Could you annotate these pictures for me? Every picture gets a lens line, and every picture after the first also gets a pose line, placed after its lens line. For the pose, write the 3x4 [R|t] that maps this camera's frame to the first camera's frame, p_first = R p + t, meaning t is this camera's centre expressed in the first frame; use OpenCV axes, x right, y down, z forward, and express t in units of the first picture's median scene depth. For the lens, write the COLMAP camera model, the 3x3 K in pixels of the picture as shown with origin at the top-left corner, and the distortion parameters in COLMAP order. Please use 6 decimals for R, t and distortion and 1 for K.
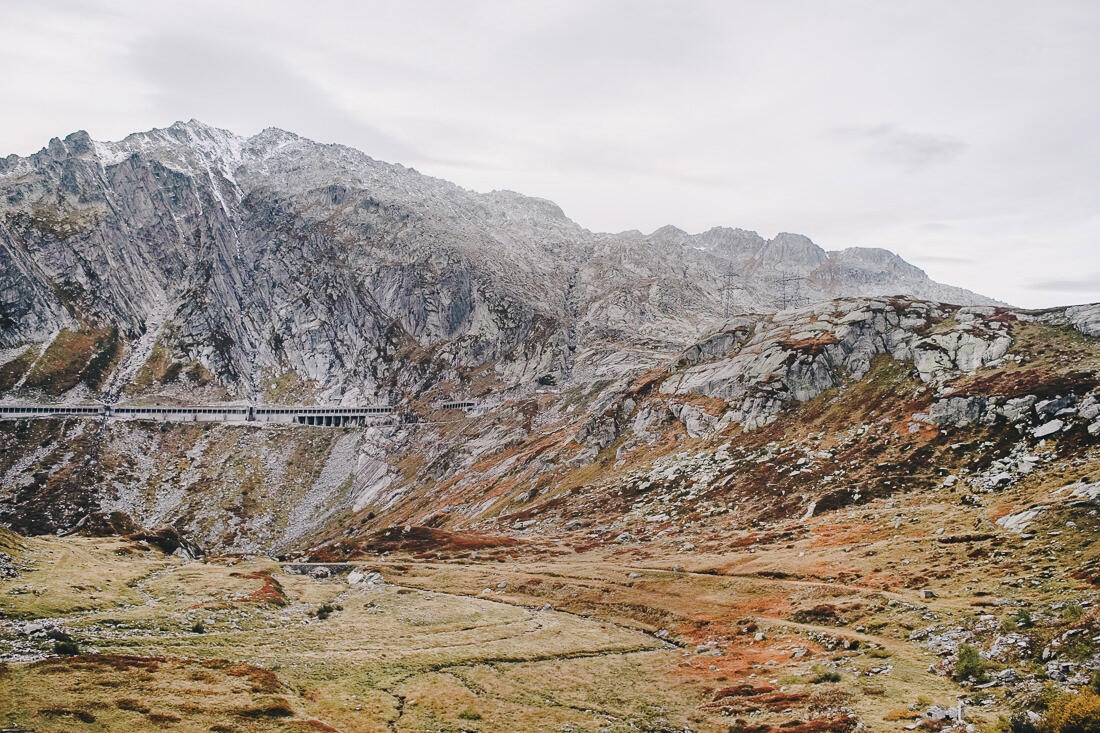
lens RADIAL K [[825.8, 0, 549.5], [0, 825.8, 358.0], [0, 0, 1]] dist [-0.088759, 0.054858]
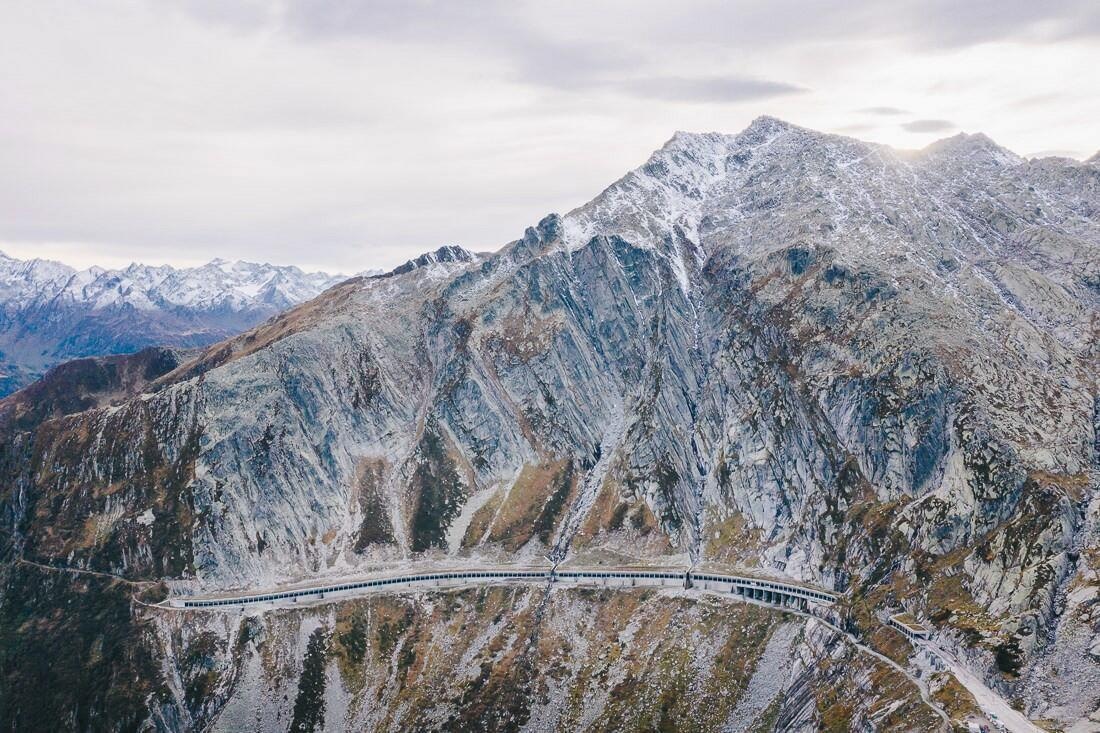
lens RADIAL K [[874.4, 0, 551.8], [0, 874.4, 369.9], [0, 0, 1]] dist [-0.011240, 0.002245]
pose [[0.804545, -0.035092, -0.592854, 0.106556], [0.094922, 0.993018, 0.070037, -0.245642], [0.586257, -0.112622, 0.802258, 0.127320]]
